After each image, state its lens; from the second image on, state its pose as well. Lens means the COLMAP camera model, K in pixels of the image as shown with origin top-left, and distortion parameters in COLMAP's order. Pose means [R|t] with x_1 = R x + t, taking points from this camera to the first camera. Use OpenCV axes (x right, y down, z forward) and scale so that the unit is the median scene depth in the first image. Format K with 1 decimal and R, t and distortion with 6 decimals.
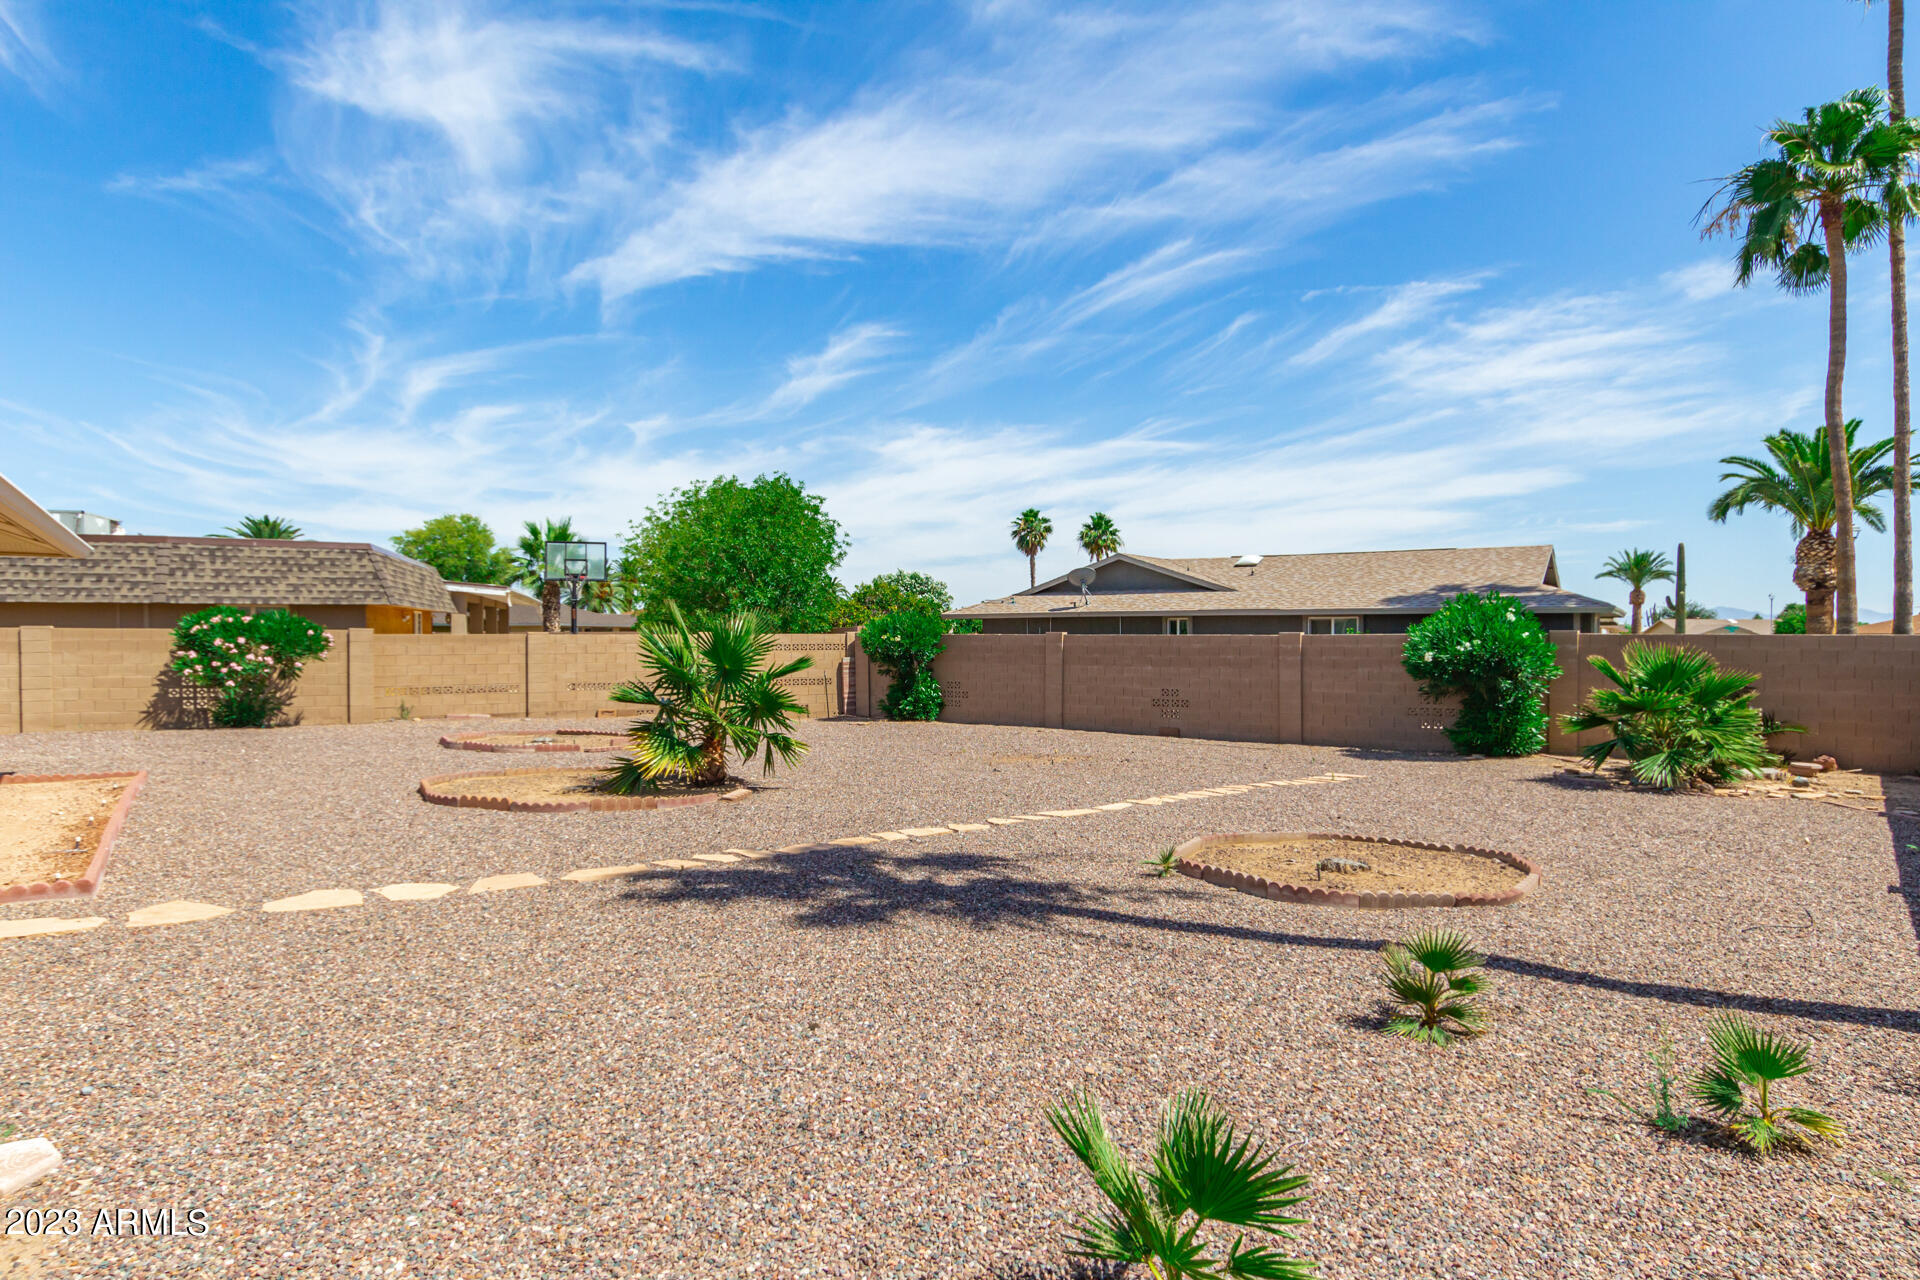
lens RADIAL K [[1124.5, 0, 946.3], [0, 1124.5, 633.2], [0, 0, 1]] dist [-0.010696, 0.000441]
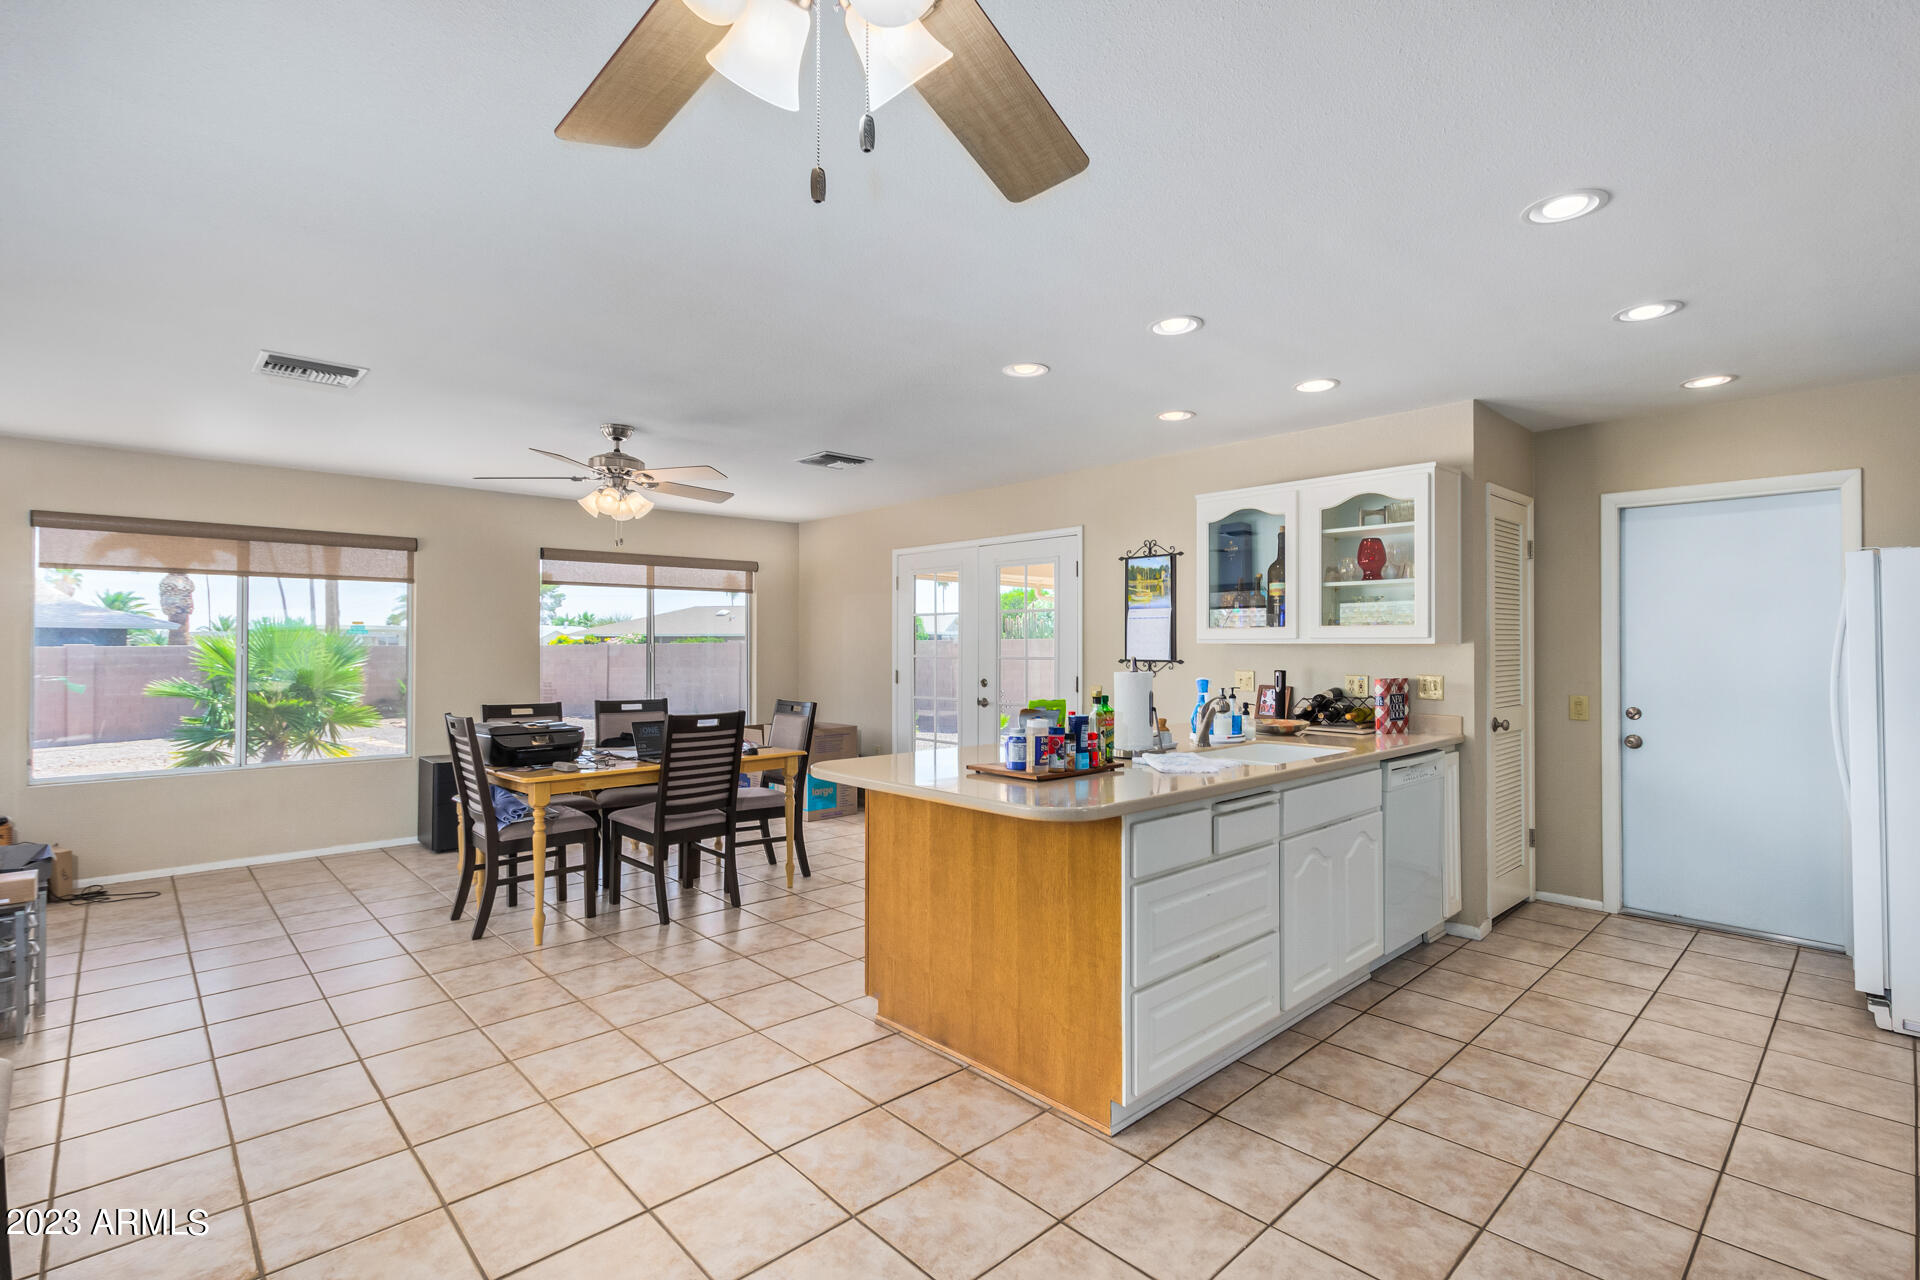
lens RADIAL K [[891.6, 0, 958.1], [0, 891.6, 635.8], [0, 0, 1]] dist [0.008128, -0.003267]
pose [[-0.167889, 0.011034, 0.985744, -0.690597], [-0.001294, 0.999934, -0.011413, -0.000816], [-0.985805, -0.003191, -0.167863, 0.261465]]
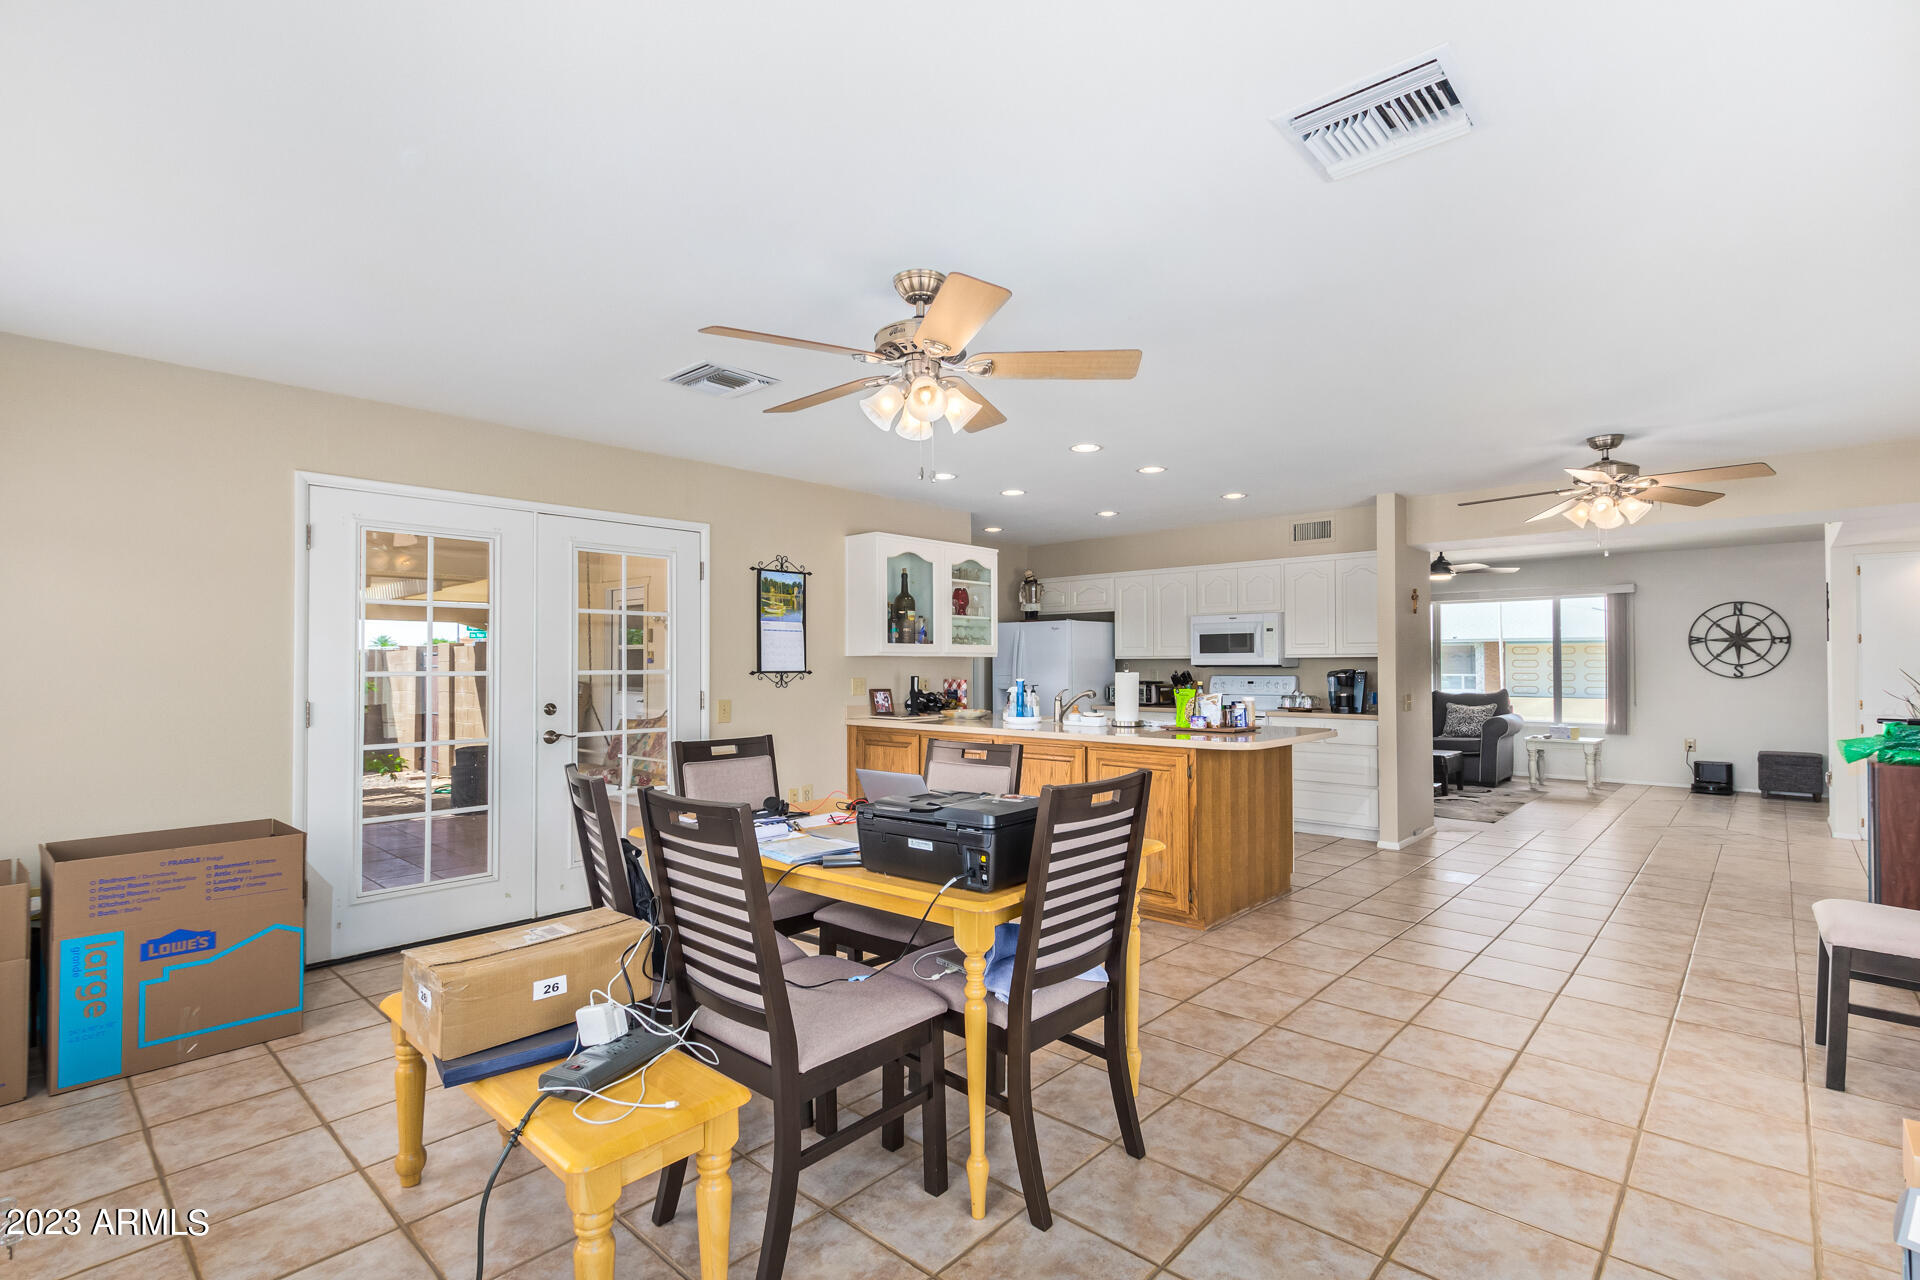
lens RADIAL K [[891.6, 0, 963.9], [0, 891.6, 641.3], [0, 0, 1]] dist [0.008128, -0.003267]
pose [[-0.968708, -0.003378, -0.248179, -0.441624], [0.003634, 0.999607, -0.027791, 0.001786], [0.248175, -0.027824, -0.968316, 0.429828]]
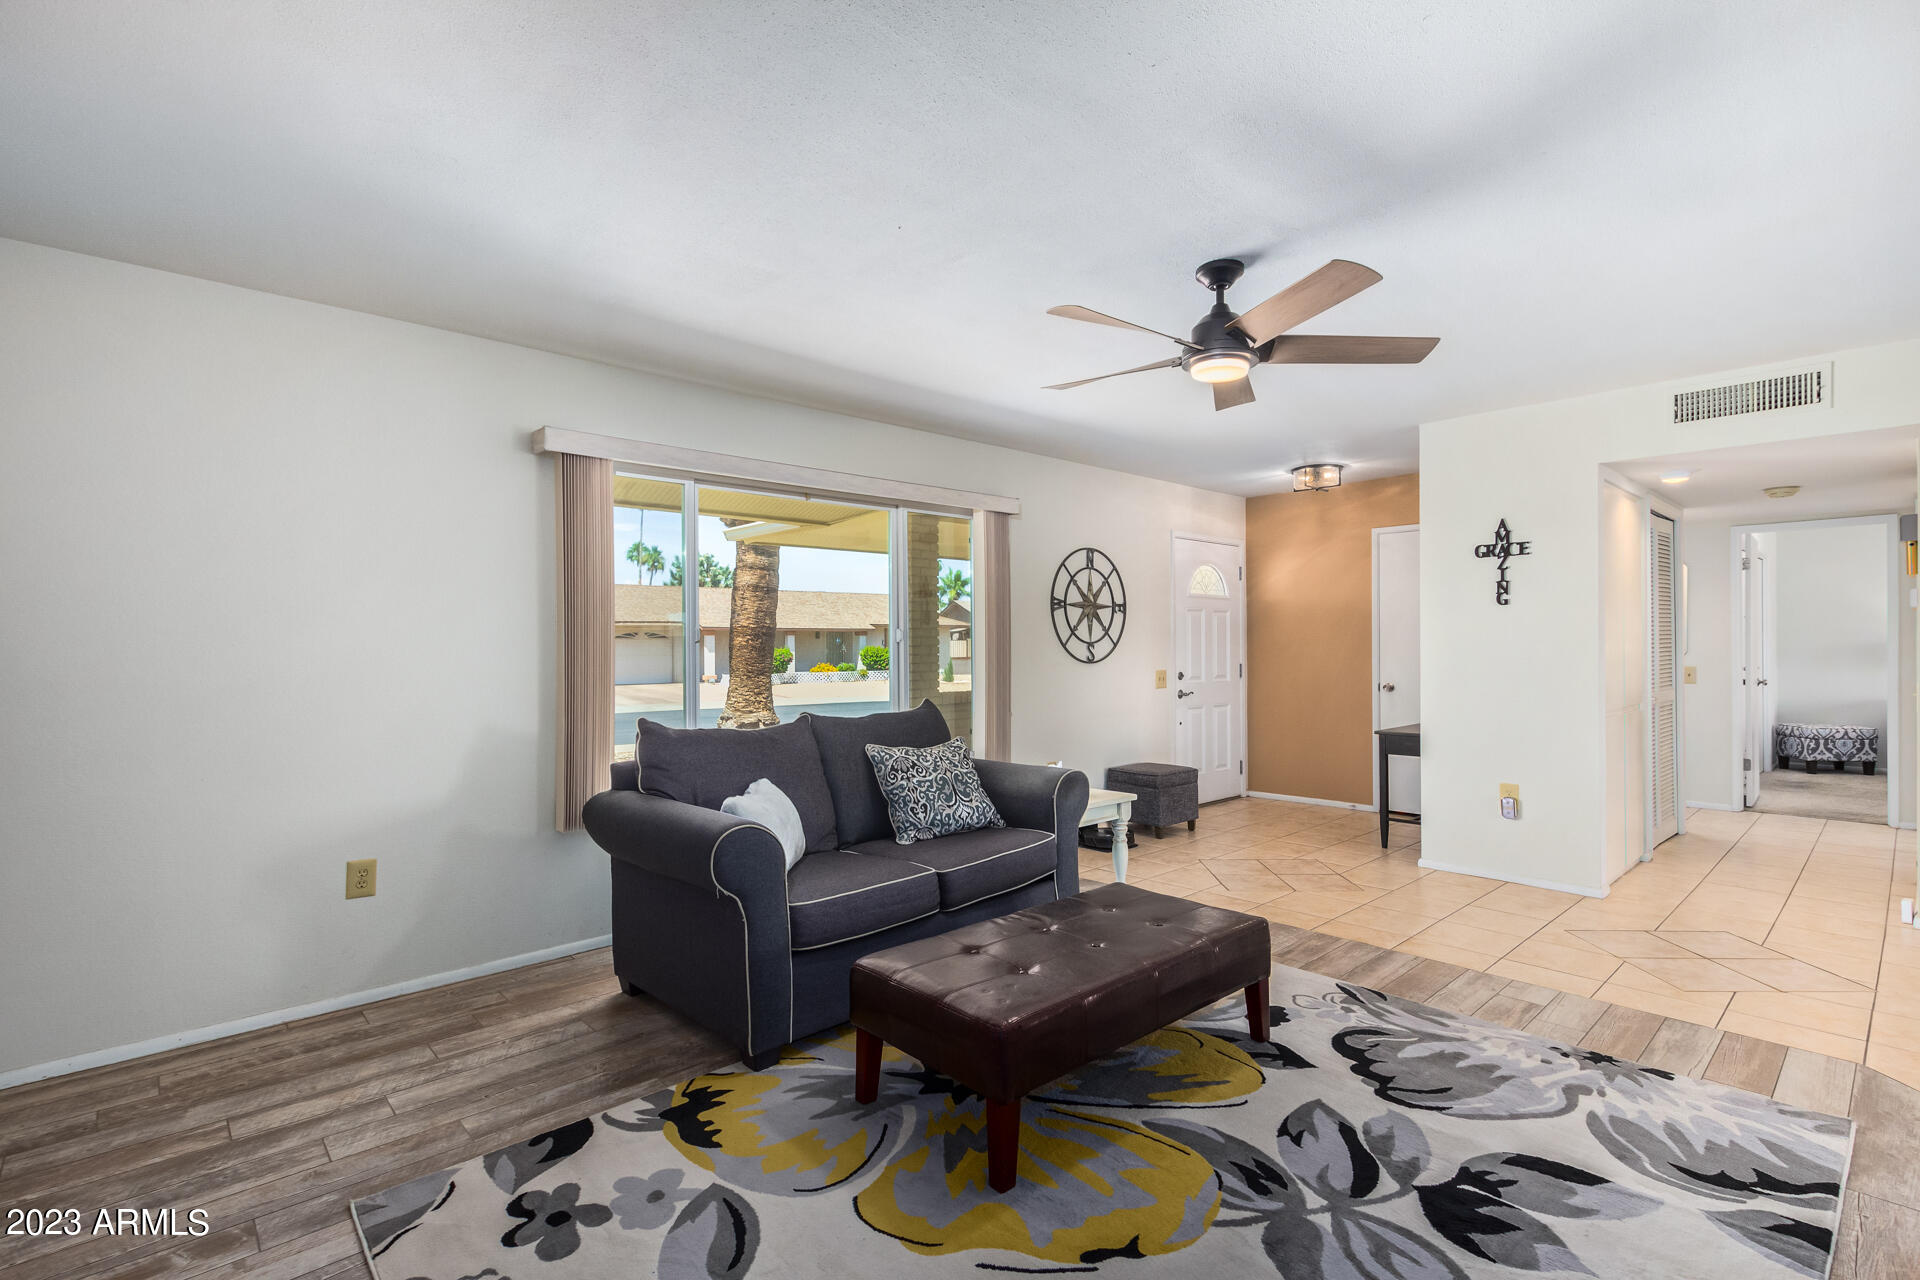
lens RADIAL K [[891.6, 0, 962.5], [0, 891.6, 625.0], [0, 0, 1]] dist [0.008128, -0.003267]
pose [[0.158950, -0.020284, -0.987078, -0.625929], [0.008377, 0.999781, -0.019196, 0.001901], [0.987251, -0.005218, 0.159085, 0.033598]]
